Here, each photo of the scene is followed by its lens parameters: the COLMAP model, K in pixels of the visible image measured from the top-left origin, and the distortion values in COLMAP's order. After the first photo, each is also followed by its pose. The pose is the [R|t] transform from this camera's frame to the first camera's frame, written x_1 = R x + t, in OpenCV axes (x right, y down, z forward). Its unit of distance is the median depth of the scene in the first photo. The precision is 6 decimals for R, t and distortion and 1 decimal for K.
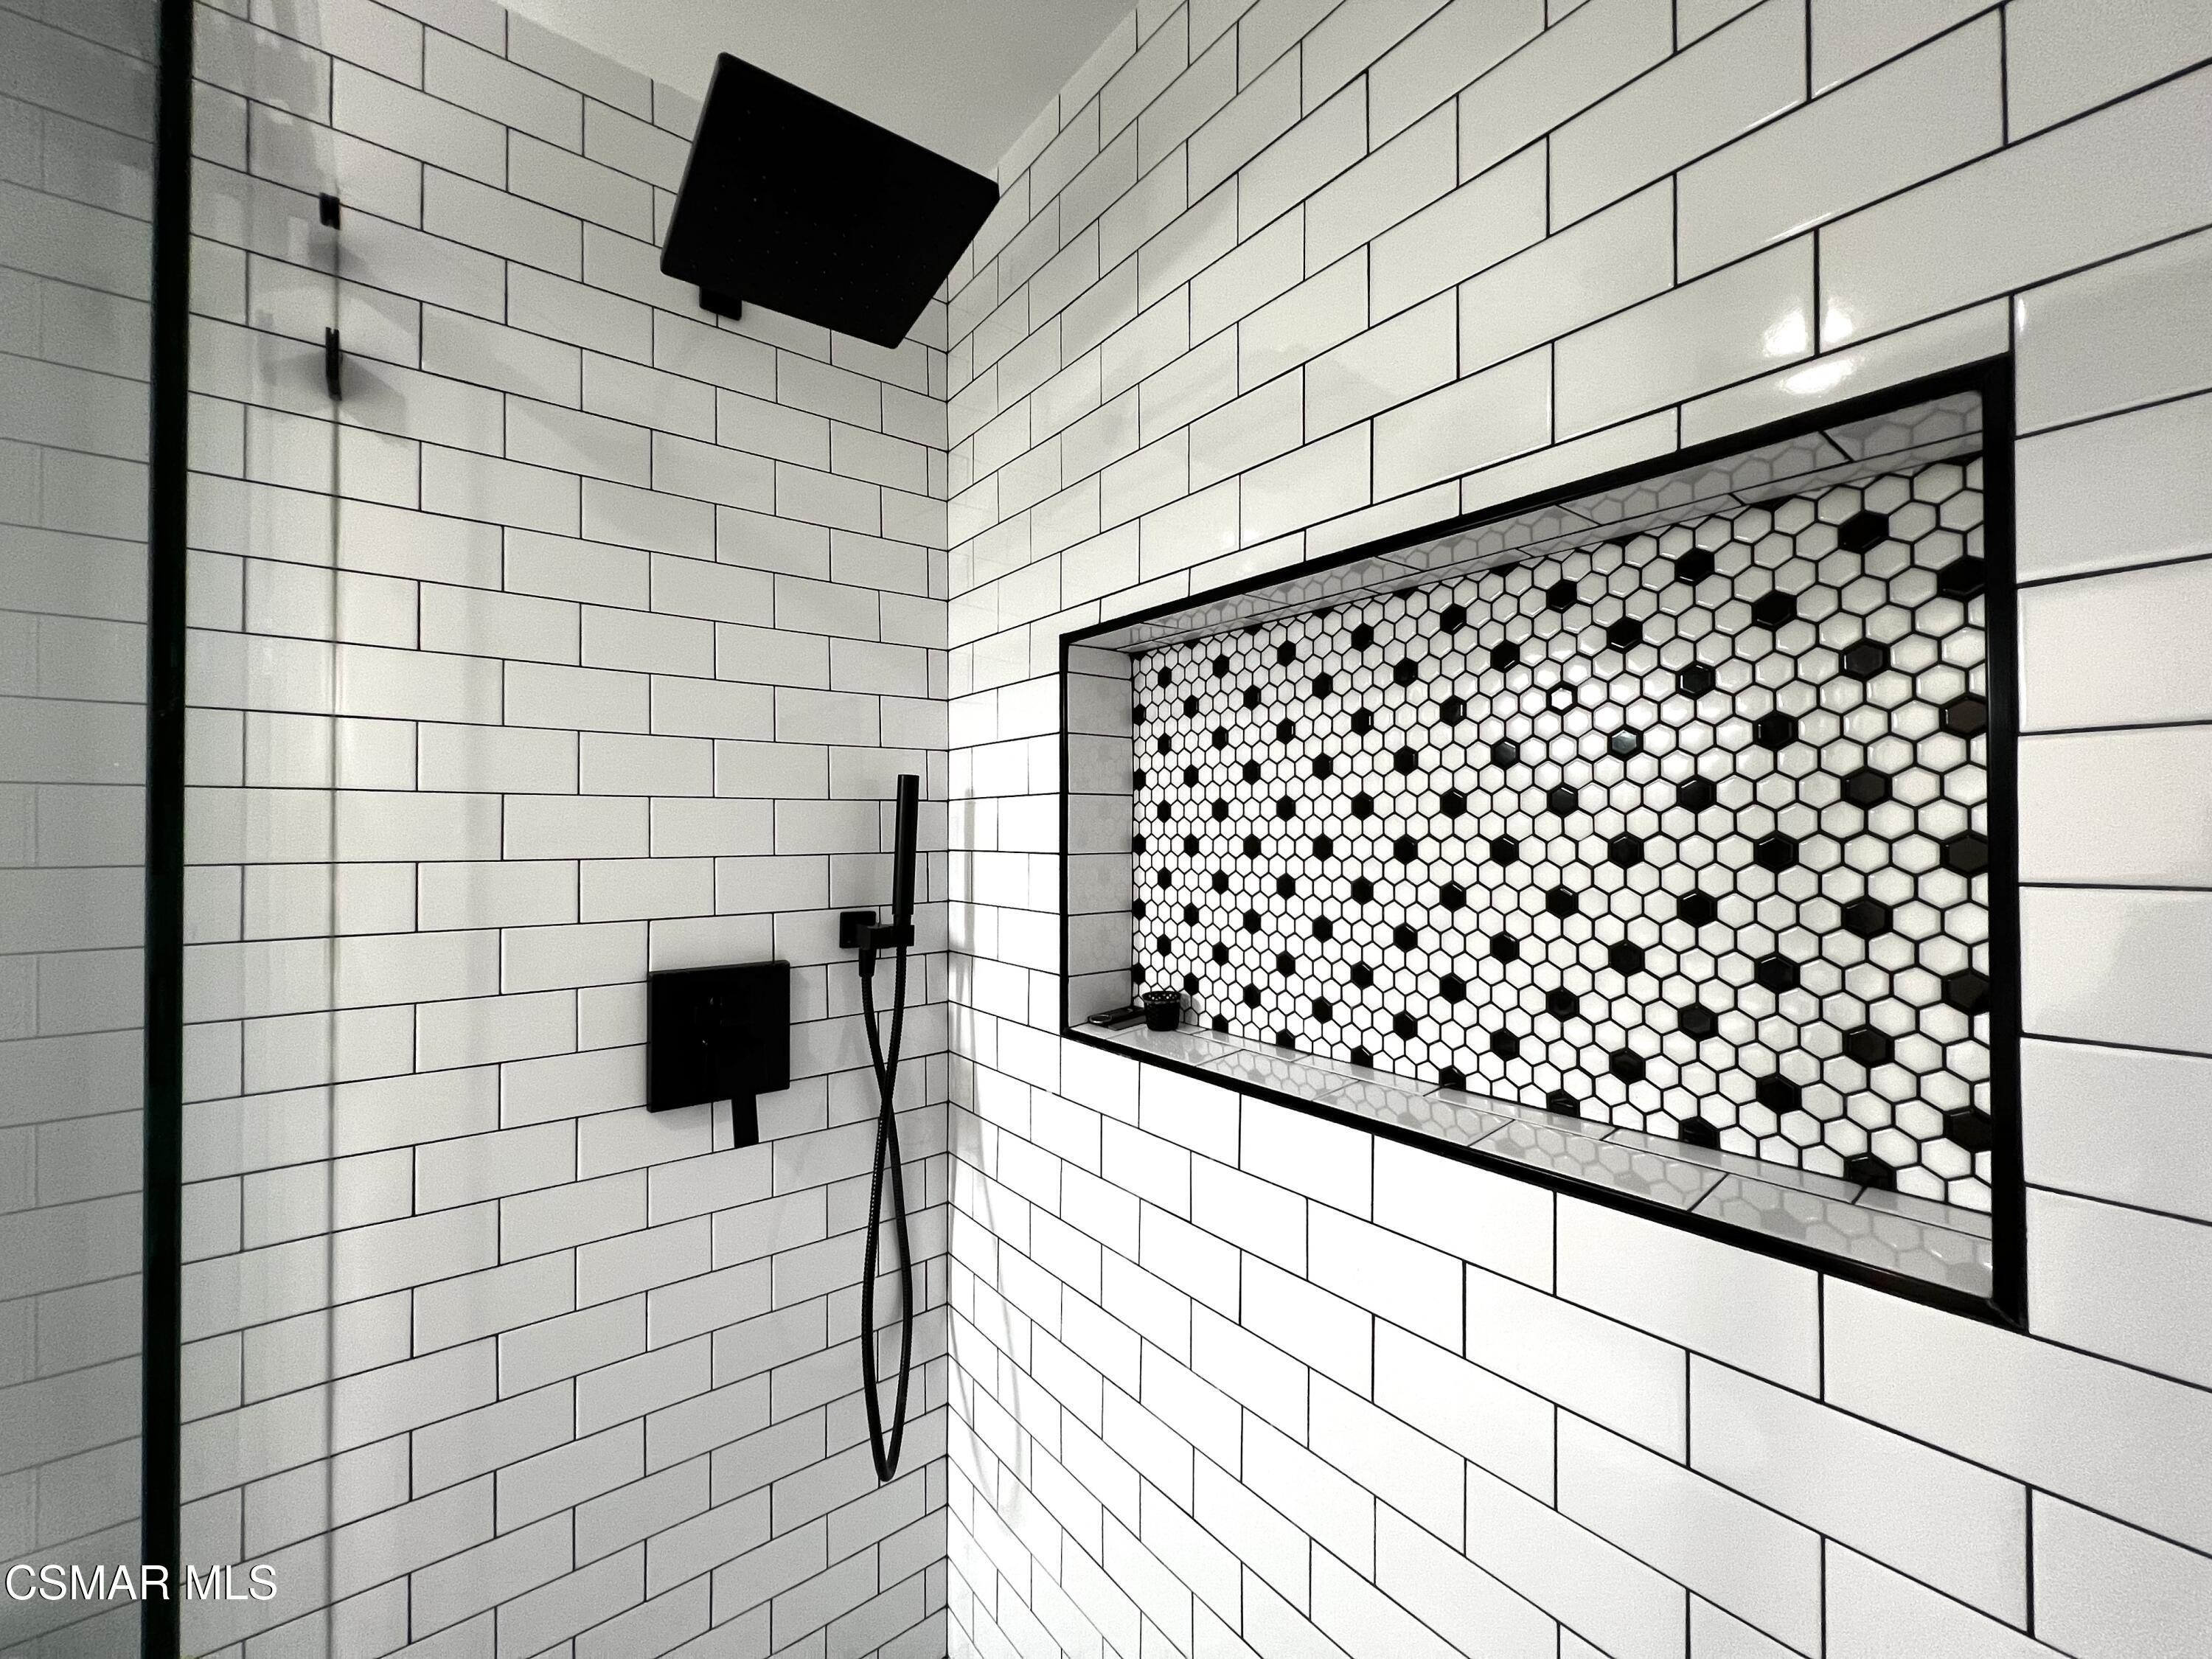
lens RADIAL K [[887.6, 0, 1110.3], [0, 887.6, 822.9], [0, 0, 1]] dist [-0.003675, 0.000669]
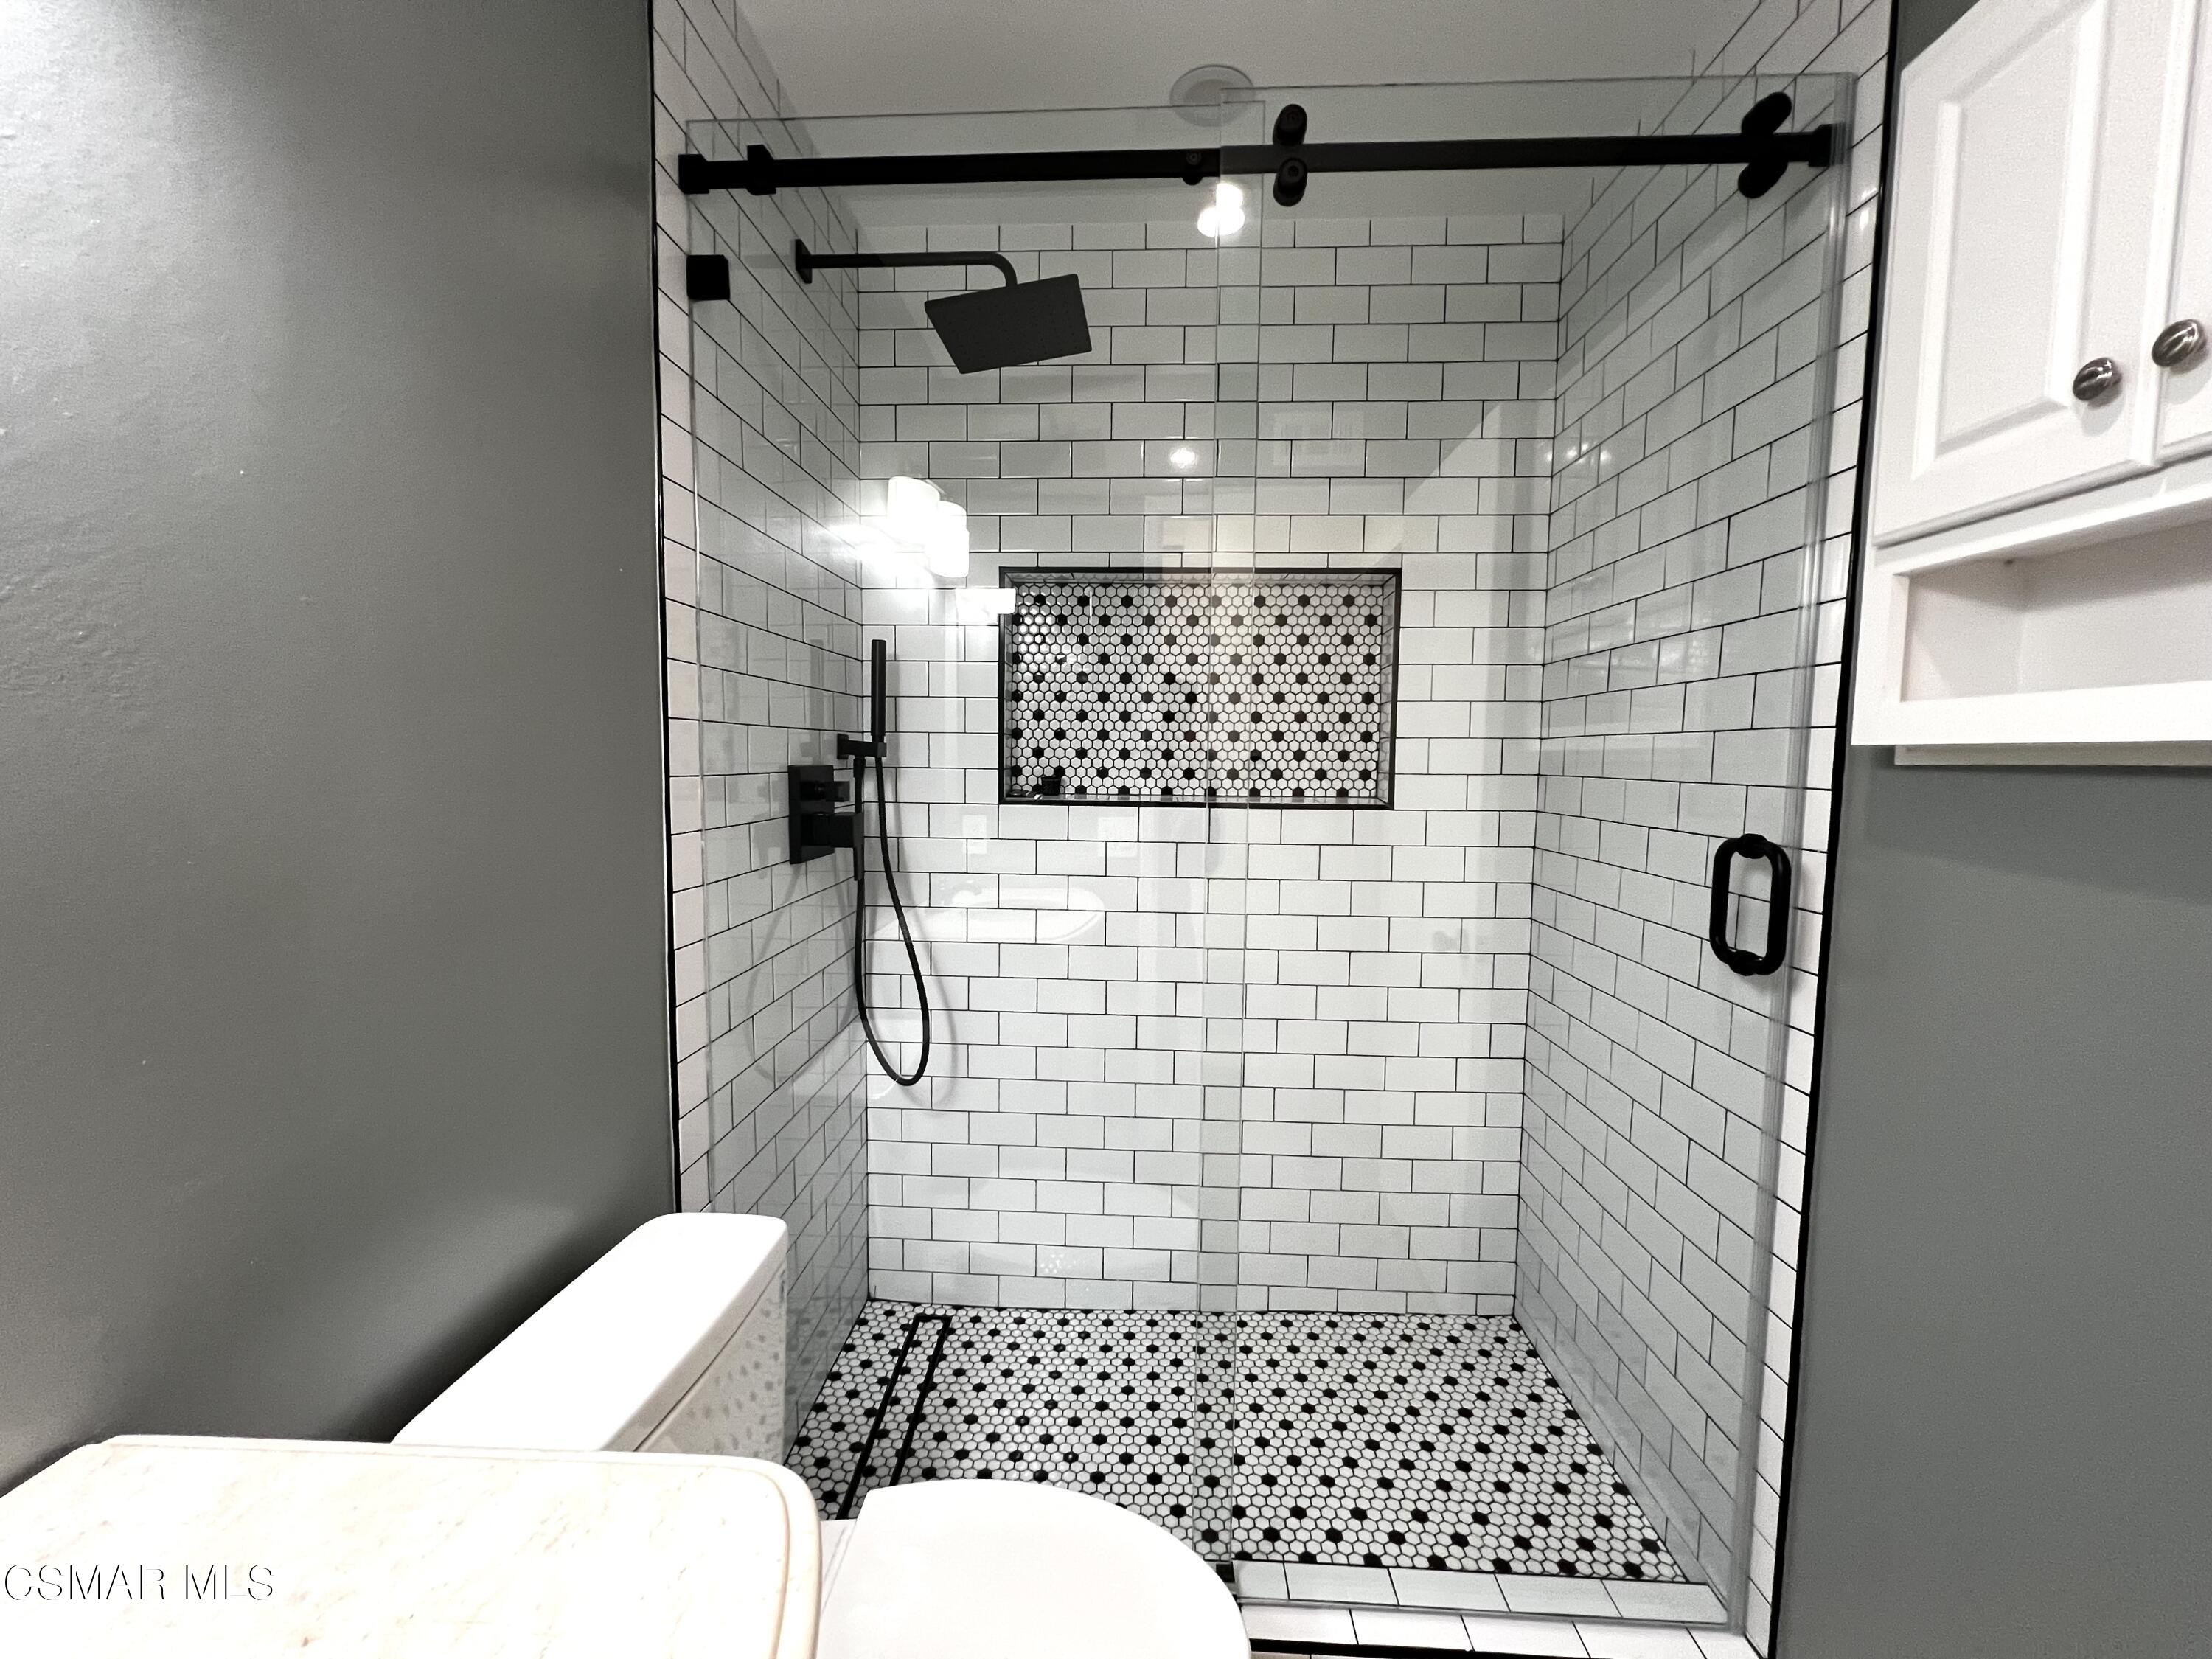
lens RADIAL K [[918.4, 0, 1101.9], [0, 918.4, 832.3], [0, 0, 1]] dist [0.001088, 0.000141]
pose [[0.651014, -0.054171, 0.757131, -1.529759], [-0.019363, 0.995941, 0.087906, 0.159662], [-0.758819, -0.071888, 0.647322, -0.375075]]
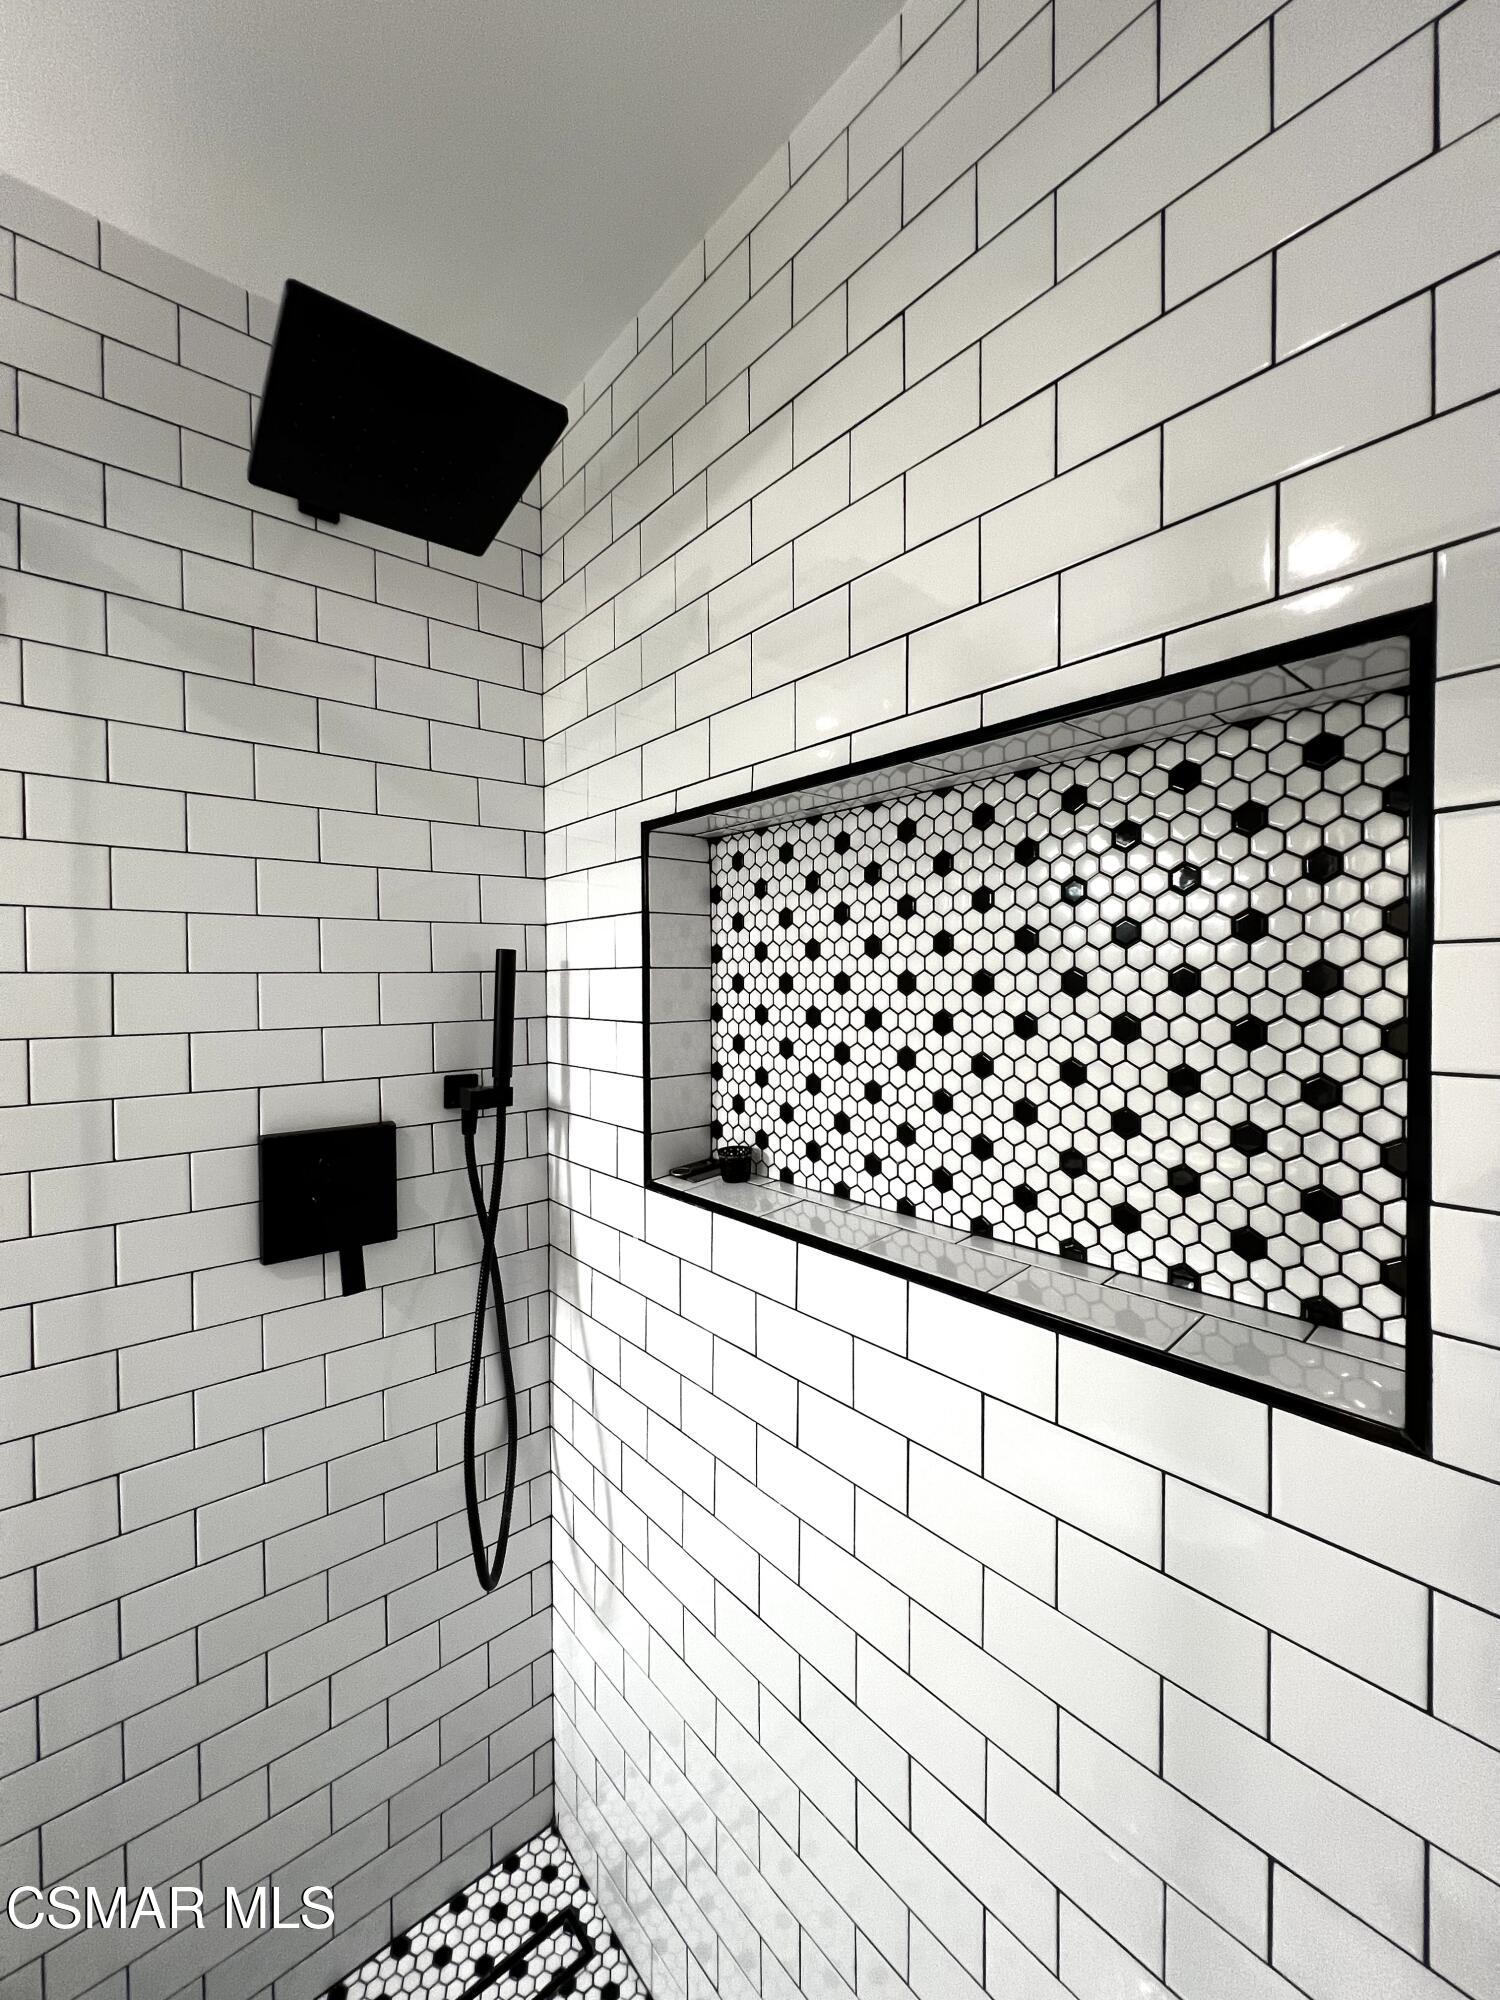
lens RADIAL K [[802.5, 0, 763.1], [0, 802.5, 991.6], [0, 0, 1]] dist [-0.003675, 0.000669]
pose [[0.998966, -0.006127, 0.045055, 0.056397], [0.005048, 0.999698, 0.024033, -0.031957], [-0.045189, -0.023781, 0.998695, 0.002706]]
